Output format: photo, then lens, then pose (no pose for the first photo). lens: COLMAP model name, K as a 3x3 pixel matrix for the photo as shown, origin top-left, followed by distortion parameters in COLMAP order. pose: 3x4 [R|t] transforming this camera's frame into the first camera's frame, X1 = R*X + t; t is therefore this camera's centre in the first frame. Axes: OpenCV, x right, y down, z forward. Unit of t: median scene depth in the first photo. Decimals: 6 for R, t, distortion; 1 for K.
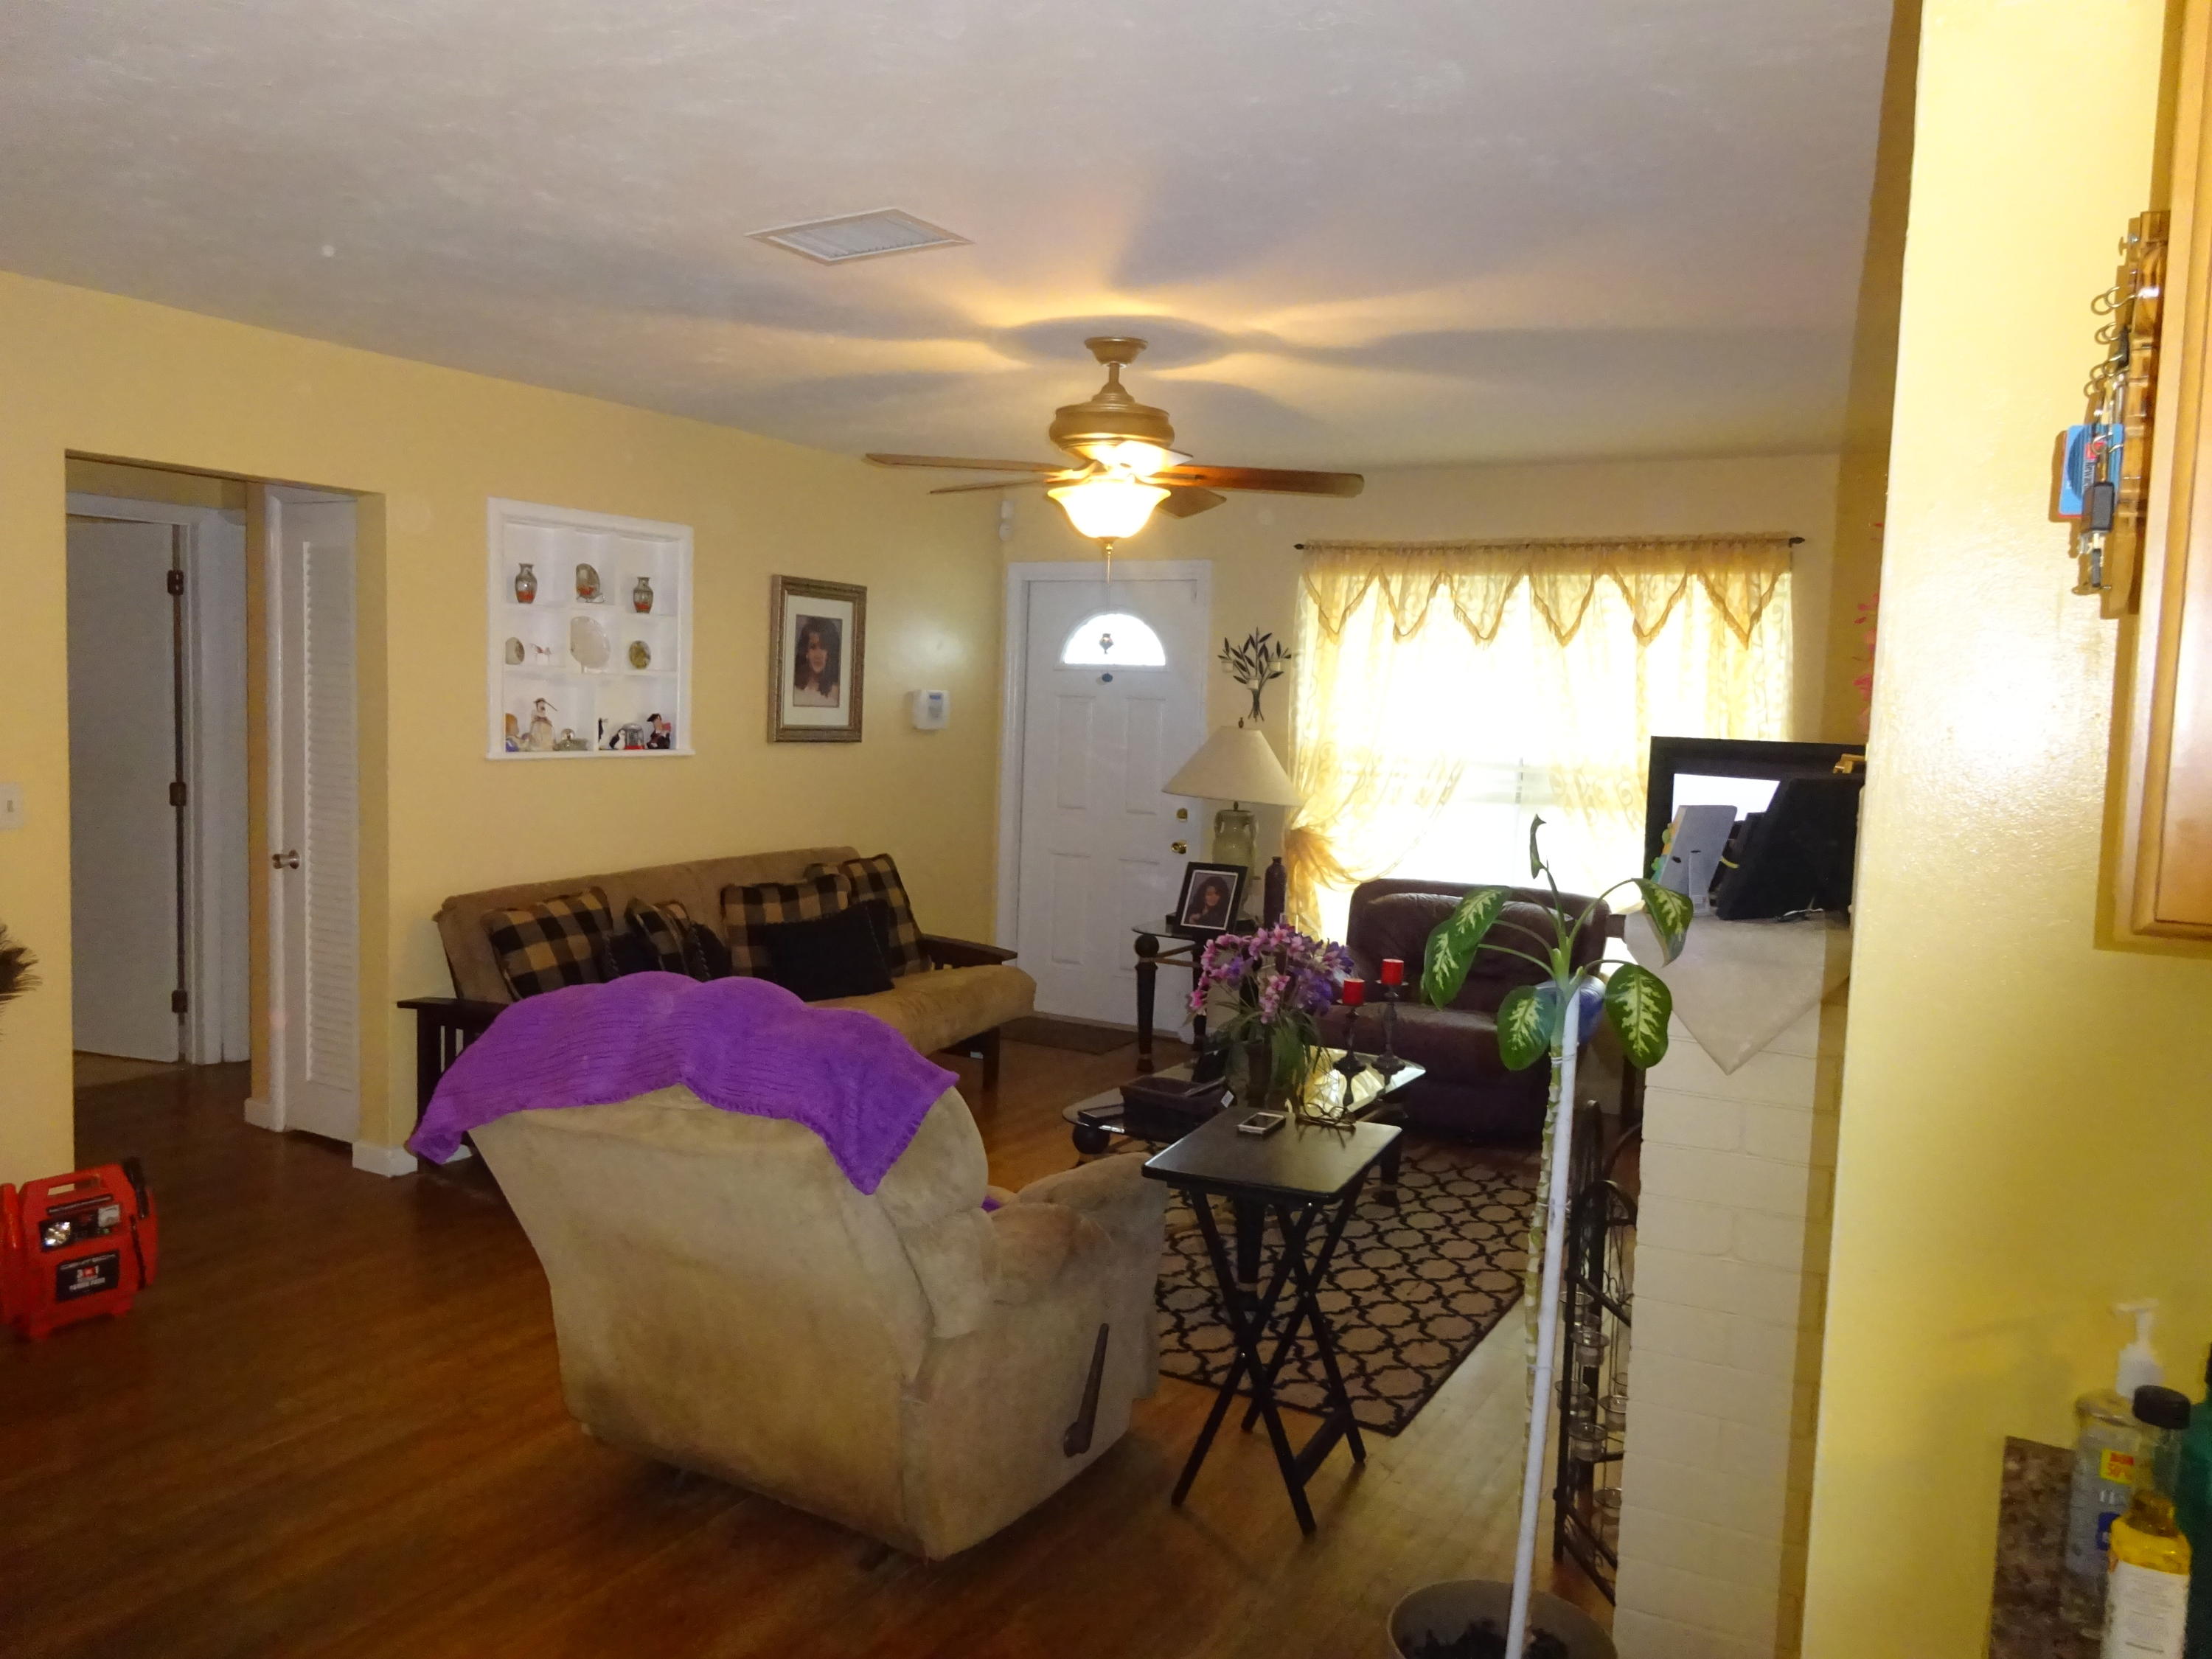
lens RADIAL K [[1644.8, 0, 1106.6], [0, 1644.8, 813.1], [0, 0, 1]] dist [0.004631, 0.002883]
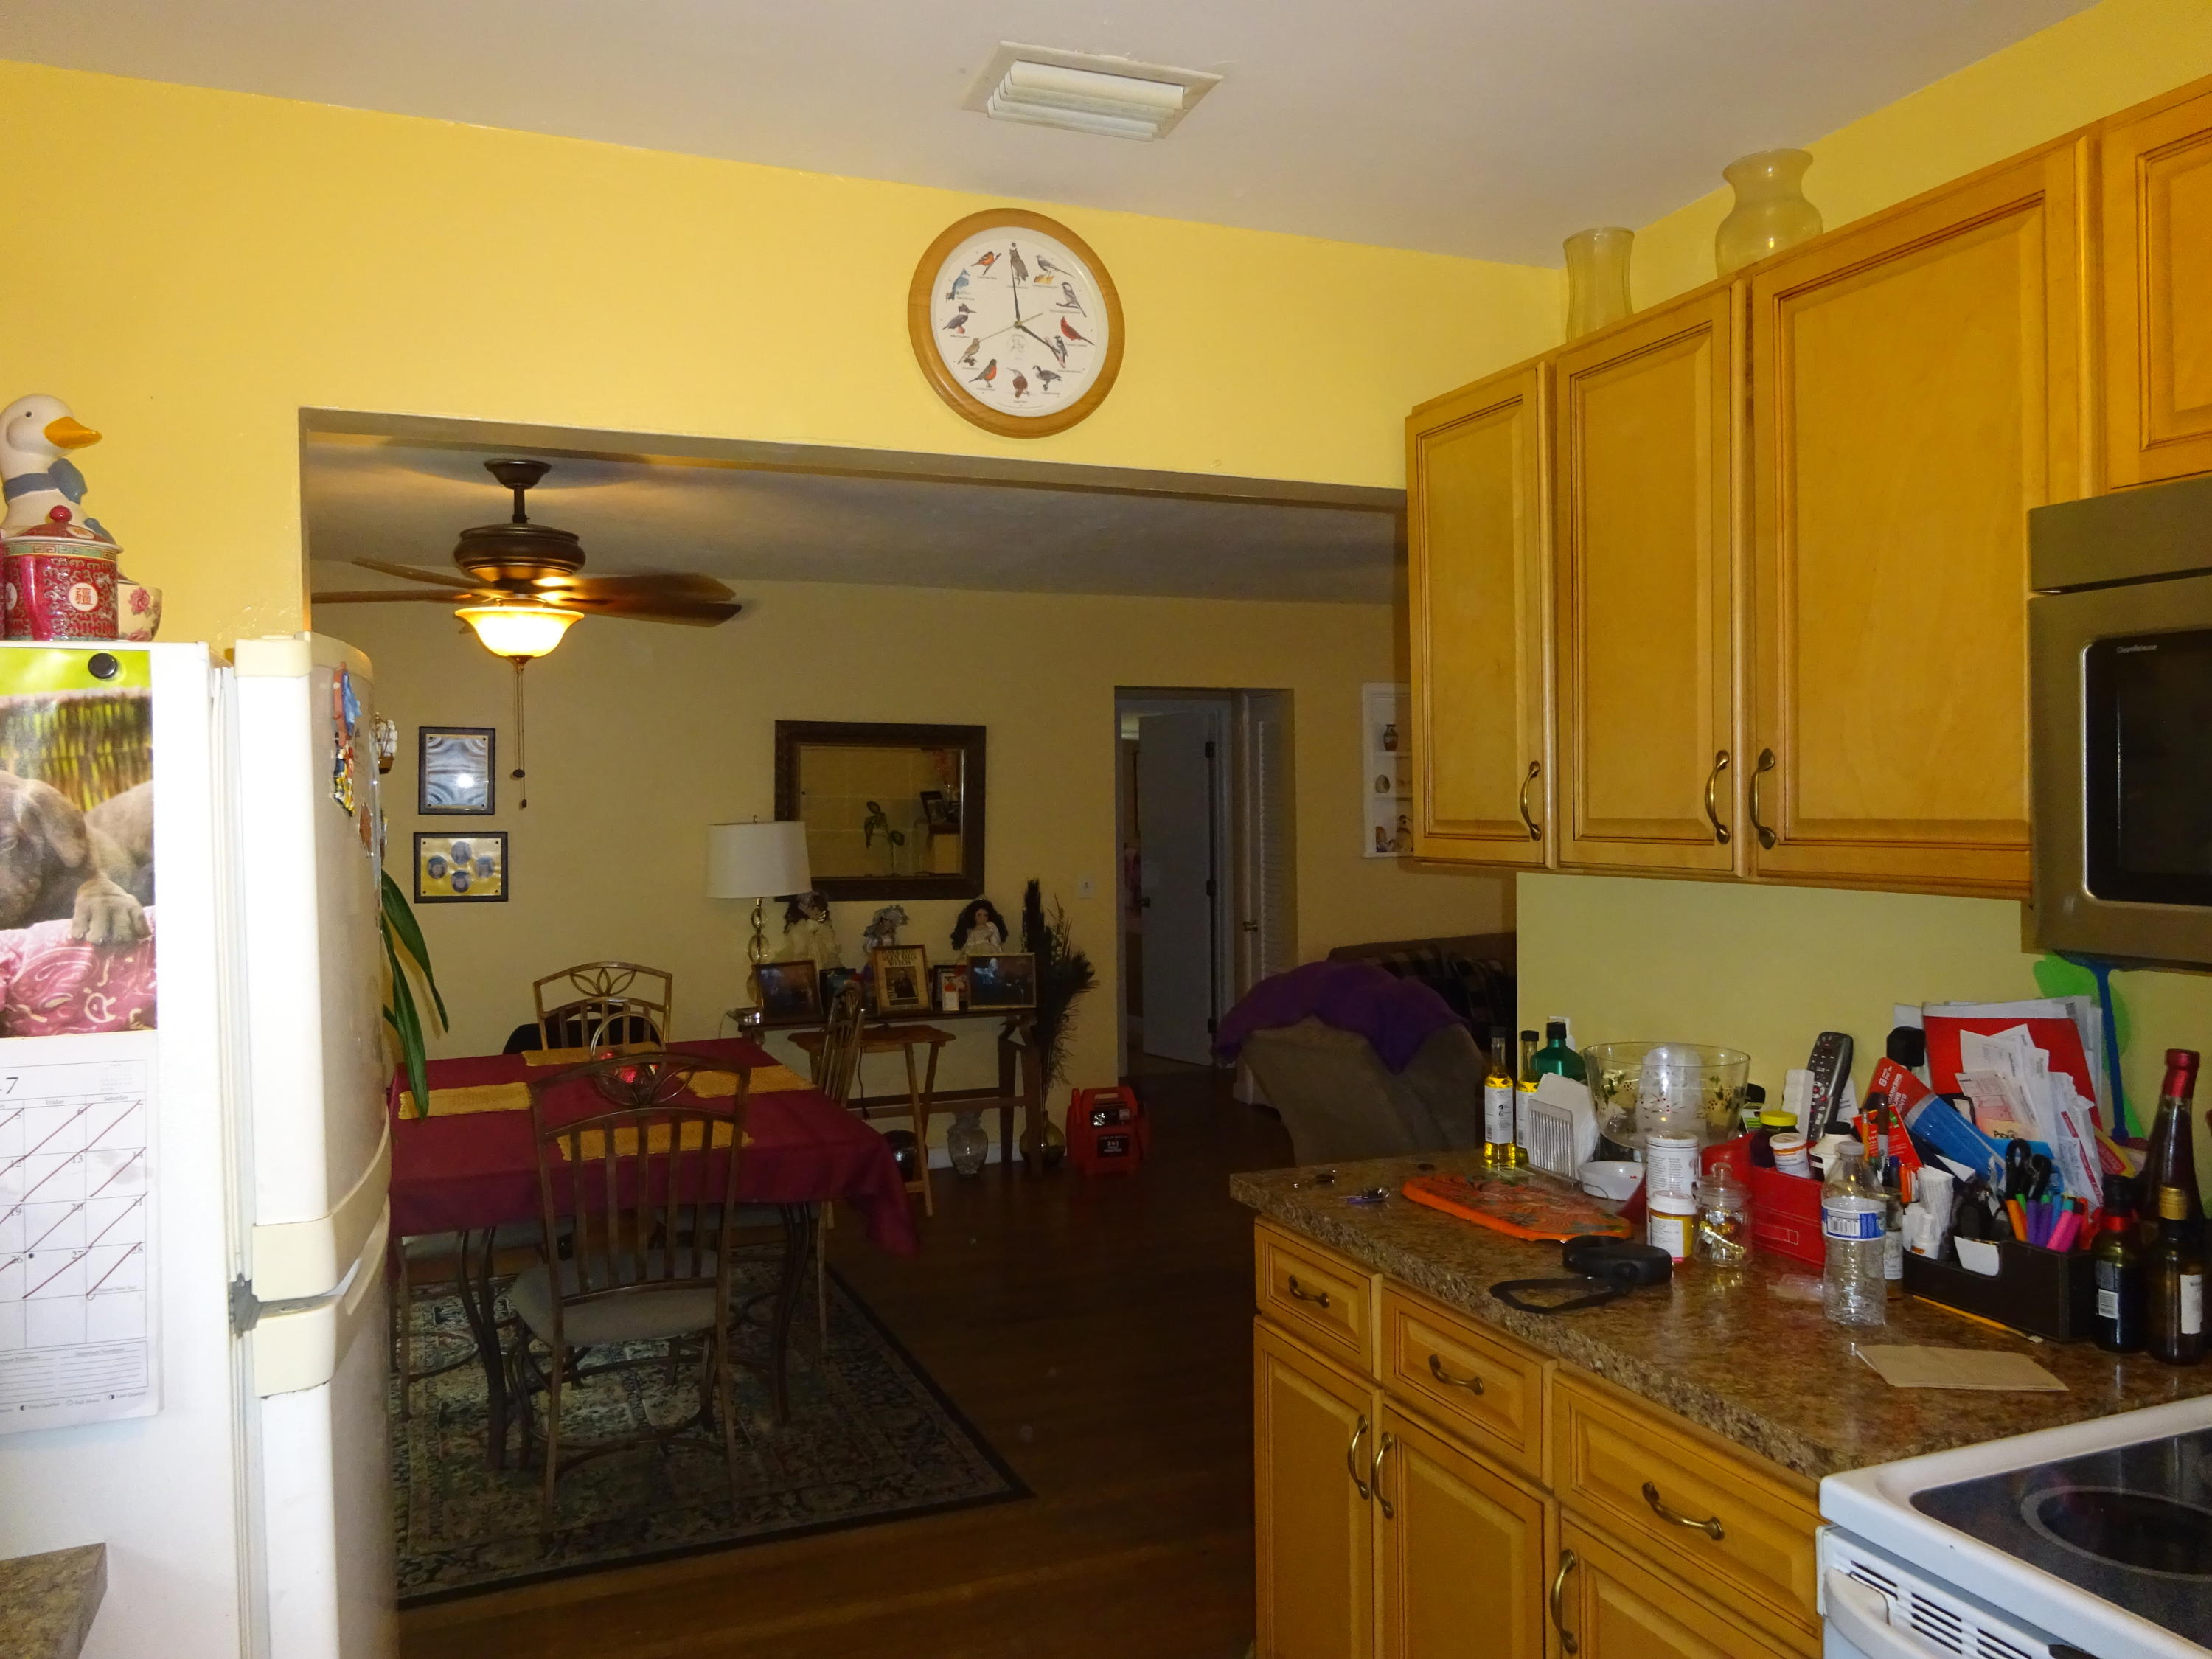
lens RADIAL K [[1644.8, 0, 1106.6], [0, 1644.8, 813.1], [0, 0, 1]] dist [0.004631, 0.002883]
pose [[0.790599, -0.039308, -0.611071, 0.351768], [-0.006353, 0.997357, -0.072375, 0.036617], [0.612301, 0.061102, 0.788260, -0.316201]]
